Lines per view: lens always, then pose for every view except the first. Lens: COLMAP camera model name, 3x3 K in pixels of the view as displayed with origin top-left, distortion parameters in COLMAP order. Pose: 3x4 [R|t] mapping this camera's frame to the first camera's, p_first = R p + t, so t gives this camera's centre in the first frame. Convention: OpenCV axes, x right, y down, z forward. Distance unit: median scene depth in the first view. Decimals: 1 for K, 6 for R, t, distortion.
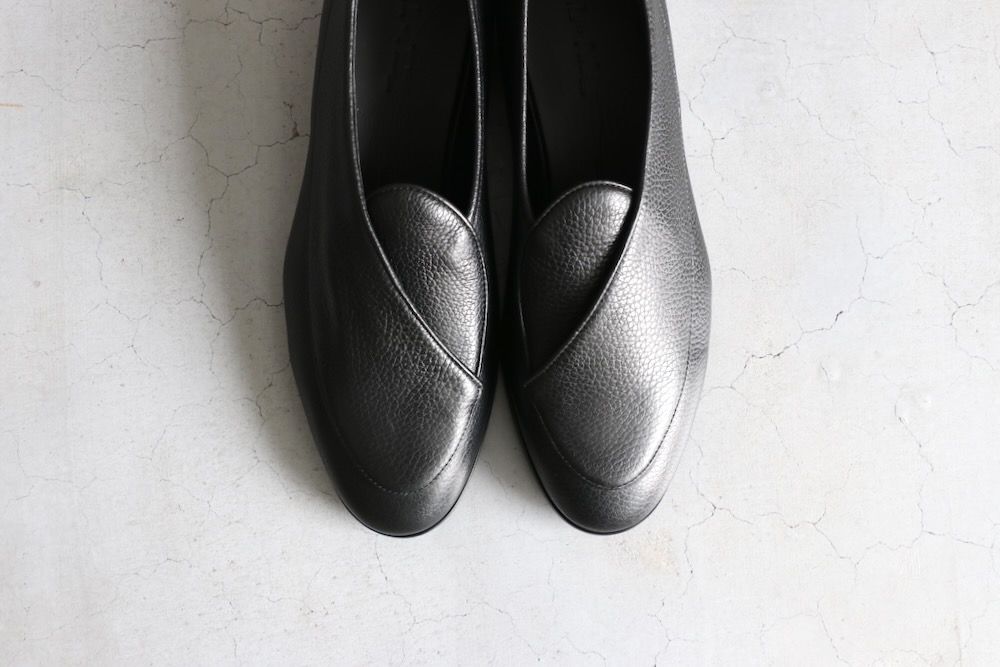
lens RADIAL K [[1141.3, 0, 429.7], [0, 1141.3, 331.1], [0, 0, 1]] dist [-0.077710, 0.024026]
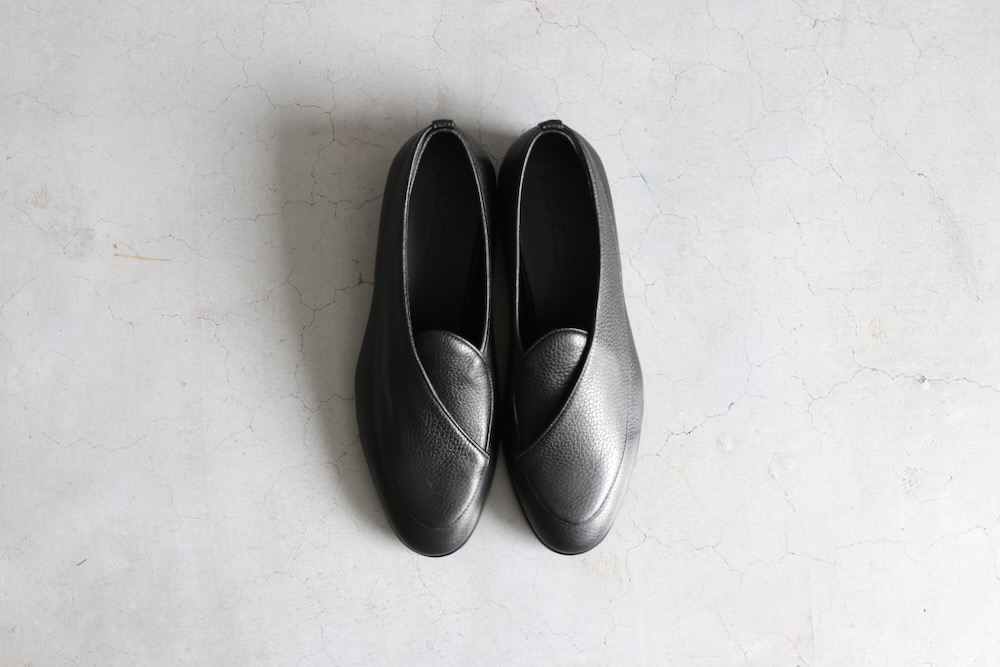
lens RADIAL K [[1138.8, 0, 421.9], [0, 1138.8, 334.9], [0, 0, 1]] dist [-0.073417, 0.008454]
pose [[0.999997, -0.001095, 0.002333, -0.044114], [0.001081, 0.999982, 0.005867, -0.116520], [-0.002339, -0.005865, 0.999980, -0.478097]]
